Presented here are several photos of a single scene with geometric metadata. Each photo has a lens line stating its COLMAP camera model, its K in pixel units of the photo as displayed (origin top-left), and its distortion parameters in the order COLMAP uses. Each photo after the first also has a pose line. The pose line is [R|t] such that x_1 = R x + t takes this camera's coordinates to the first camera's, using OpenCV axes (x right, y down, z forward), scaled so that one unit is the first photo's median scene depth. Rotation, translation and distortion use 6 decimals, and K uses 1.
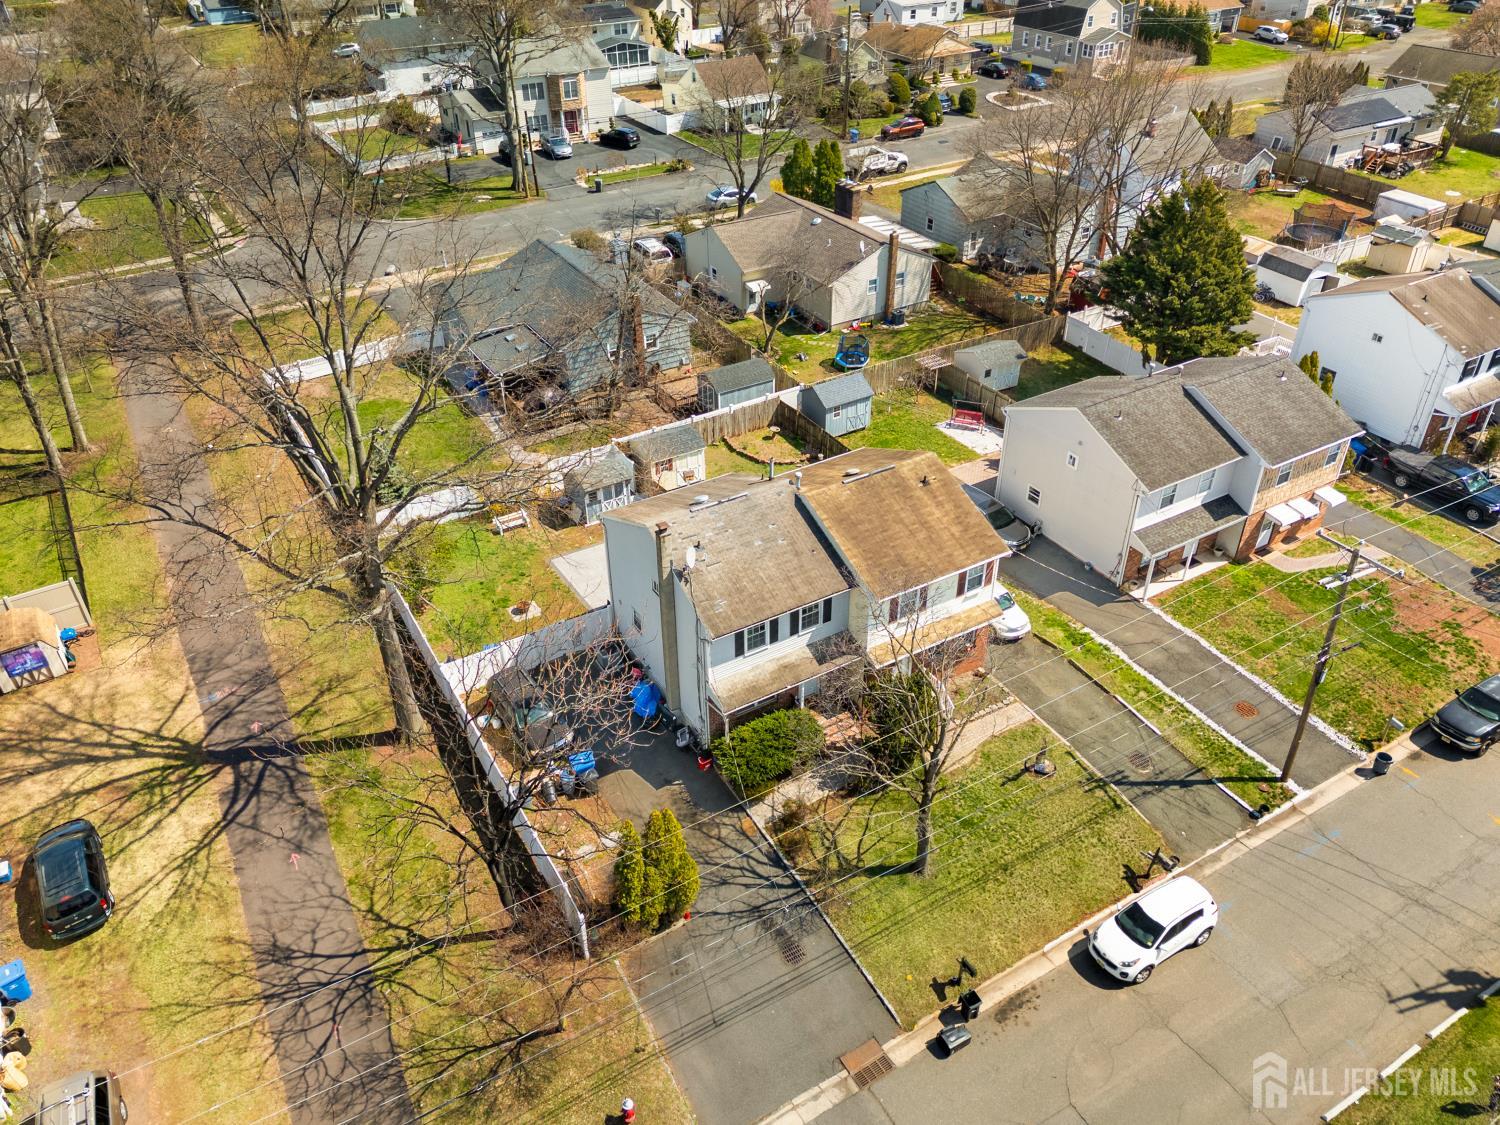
lens RADIAL K [[1097.2, 0, 743.6], [0, 1097.2, 565.5], [0, 0, 1]] dist [0.061135, -0.045459]
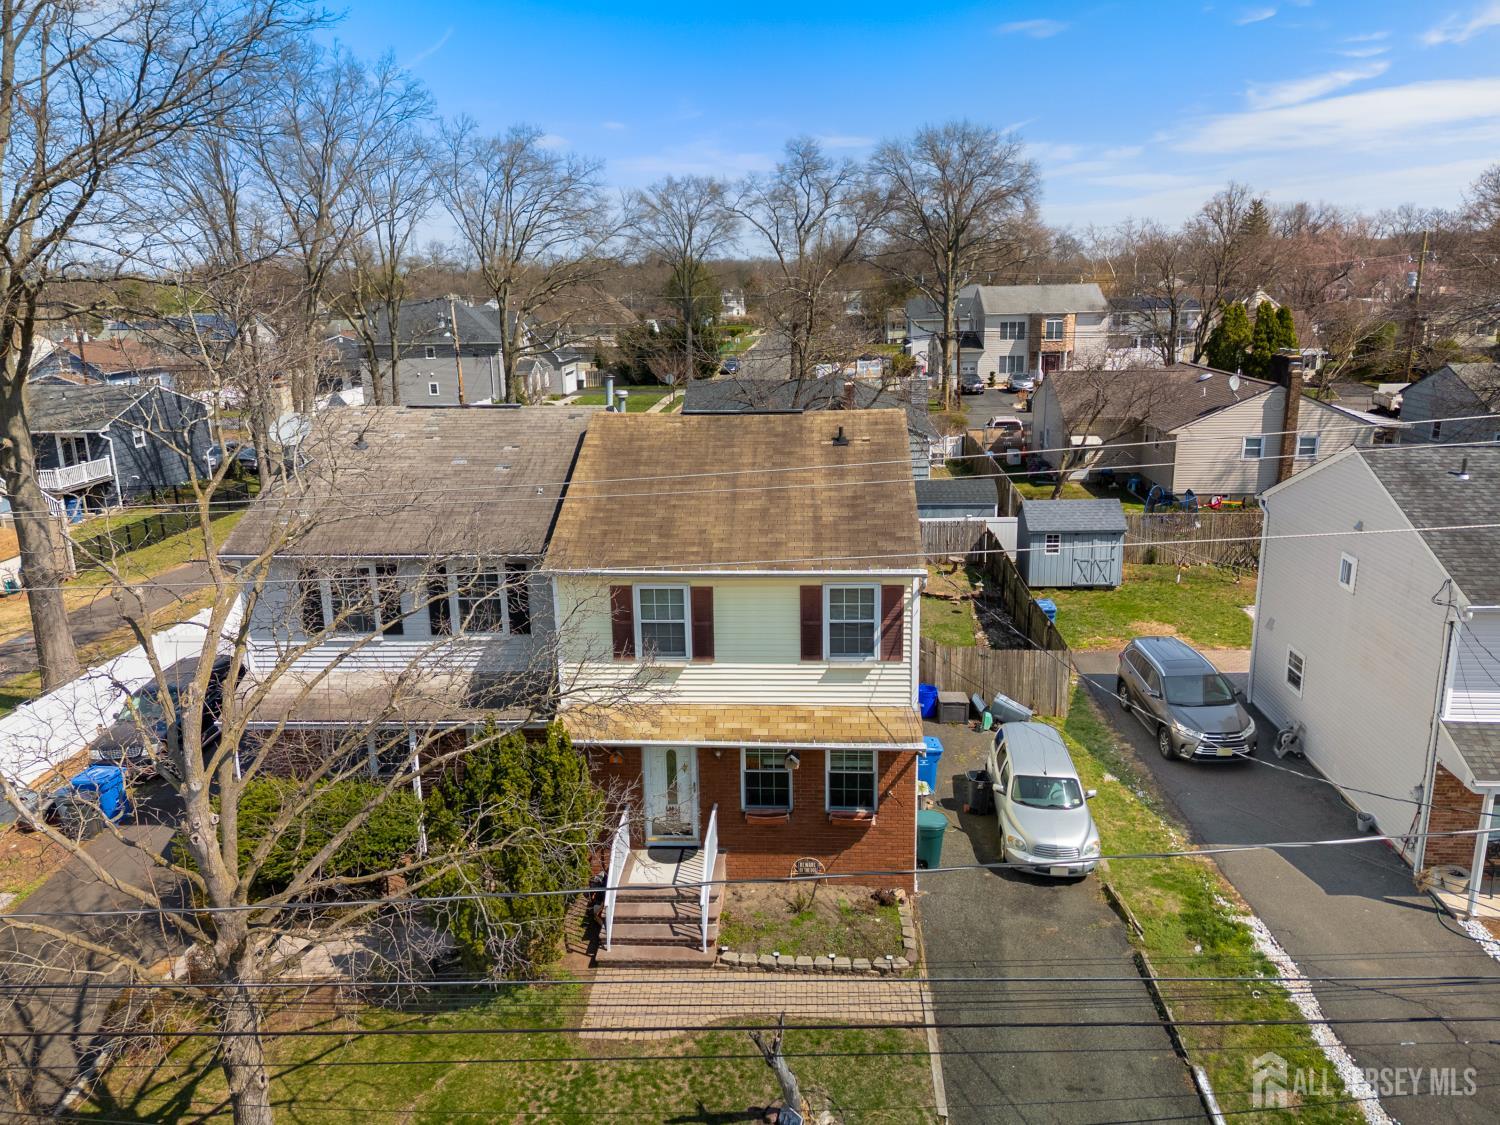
lens RADIAL K [[1097.2, 0, 753.8], [0, 1097.2, 560.2], [0, 0, 1]] dist [0.061135, -0.045459]
pose [[0.827619, 0.136620, -0.544409, 0.353603], [-0.313673, 0.916909, -0.246751, 0.091644], [0.465463, 0.374983, 0.801706, 0.534350]]
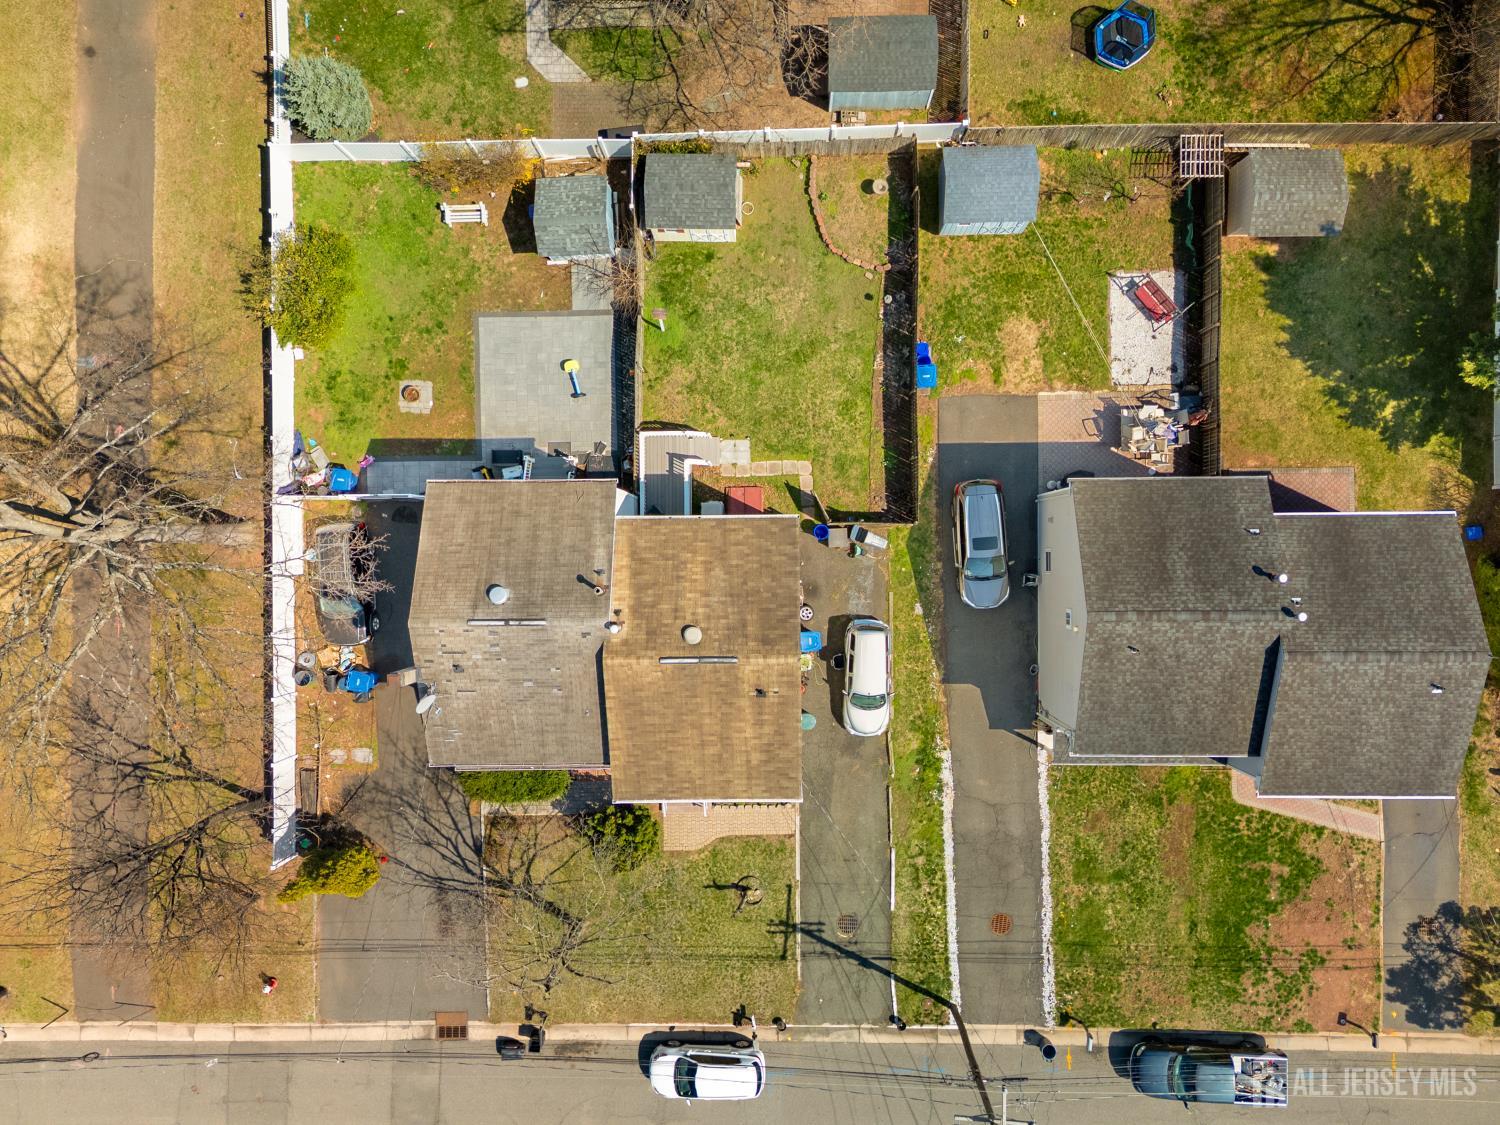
lens RADIAL K [[1097.2, 0, 749.6], [0, 1097.2, 548.7], [0, 0, 1]] dist [0.061135, -0.045459]
pose [[0.863975, 0.503306, -0.015180, 0.102066], [-0.272219, 0.492228, 0.826806, -0.693909], [0.423609, -0.710208, 0.562282, 0.538121]]
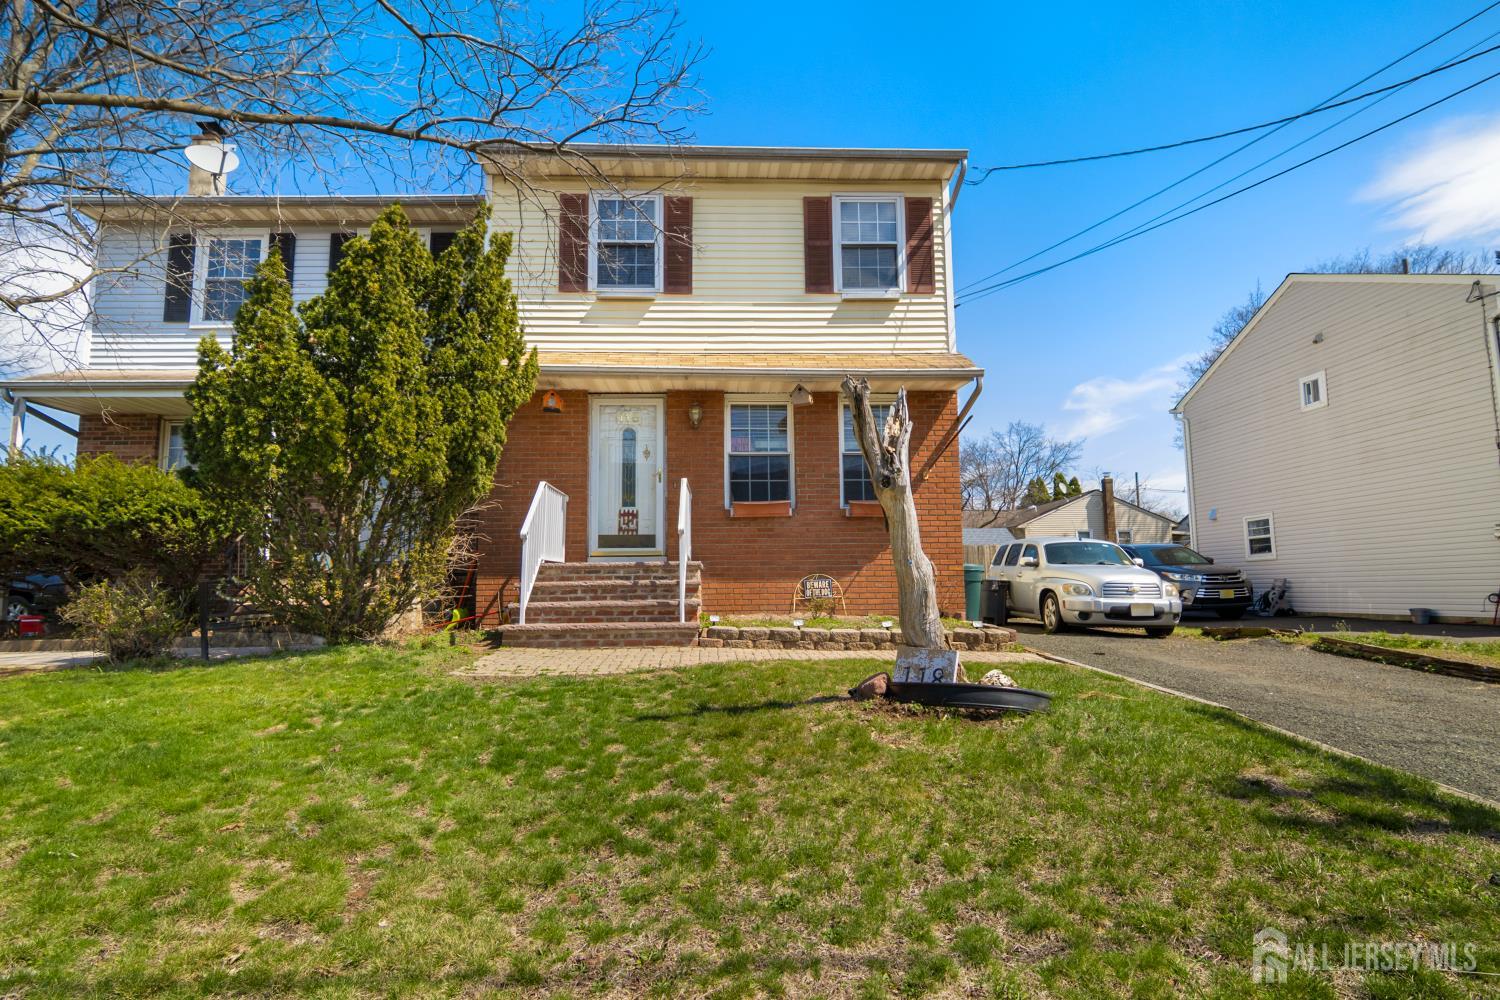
lens RADIAL K [[773.4, 0, 738.1], [0, 773.4, 521.5], [0, 0, 1]] dist [-0.007762, -0.009193]
pose [[0.876716, -0.037114, -0.479574, 0.246354], [-0.276789, 0.776483, -0.566094, 0.192959], [0.393391, 0.629044, 0.670482, 0.751769]]
